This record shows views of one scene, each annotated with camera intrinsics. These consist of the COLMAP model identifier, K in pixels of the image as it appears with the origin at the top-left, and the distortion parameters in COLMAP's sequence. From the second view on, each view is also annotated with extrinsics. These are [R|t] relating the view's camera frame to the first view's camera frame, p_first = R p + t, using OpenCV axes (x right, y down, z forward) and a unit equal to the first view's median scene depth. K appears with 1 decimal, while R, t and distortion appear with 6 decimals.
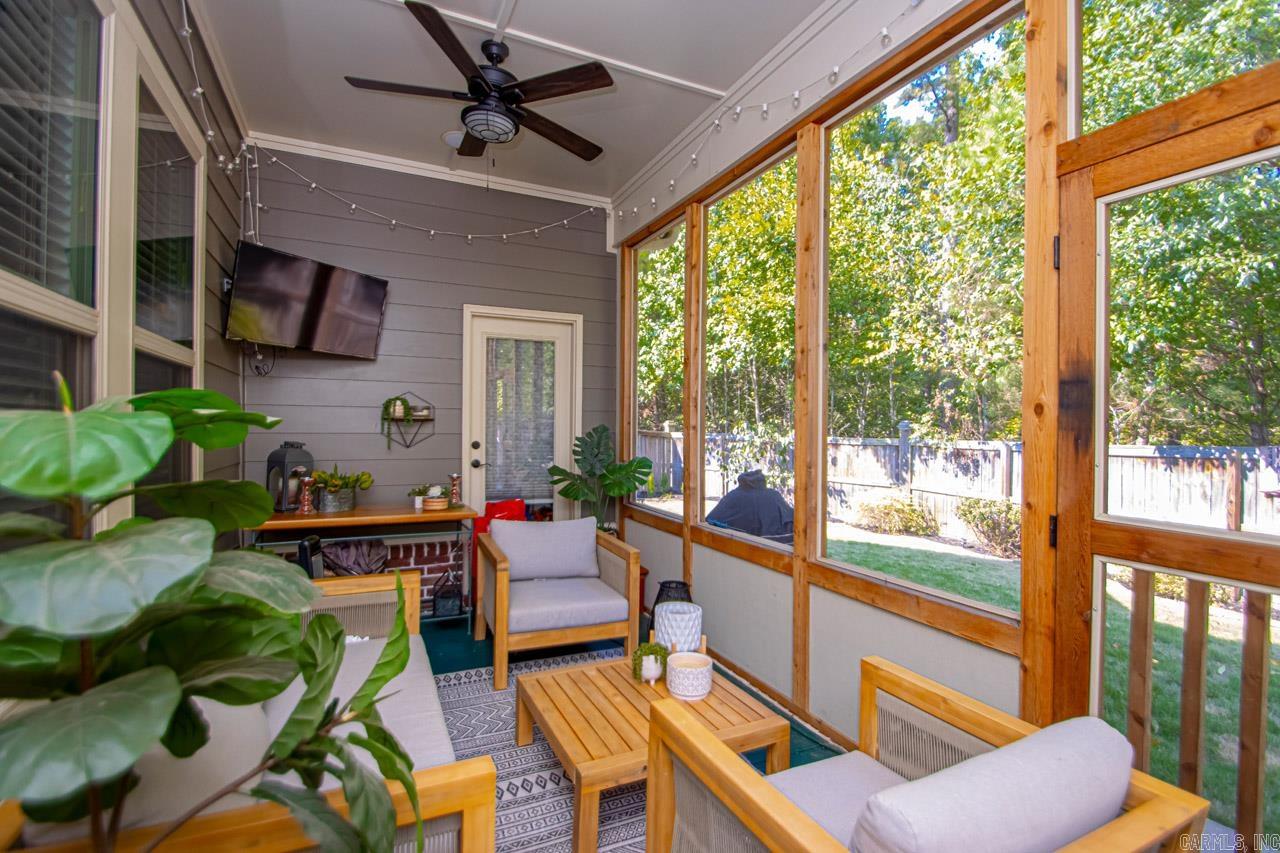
lens RADIAL K [[626.9, 0, 639.7], [0, 626.9, 428.9], [0, 0, 1]] dist [0.026142, -0.021976]
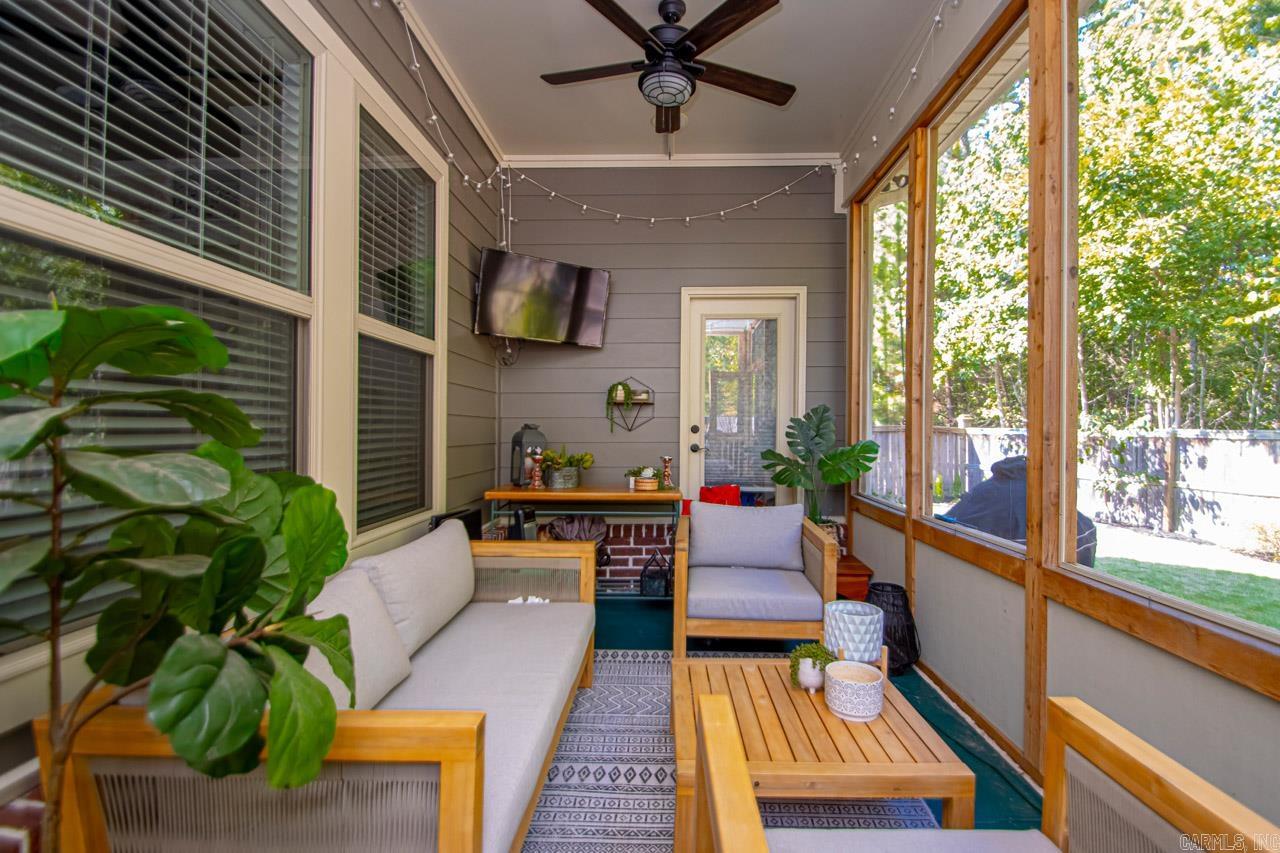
lens RADIAL K [[626.9, 0, 639.7], [0, 626.9, 428.9], [0, 0, 1]] dist [0.026142, -0.021976]
pose [[0.892454, -0.005285, -0.451108, 0.121902], [0.001990, 0.999968, -0.007780, 0.037384], [0.451135, 0.006045, 0.892435, 0.091579]]
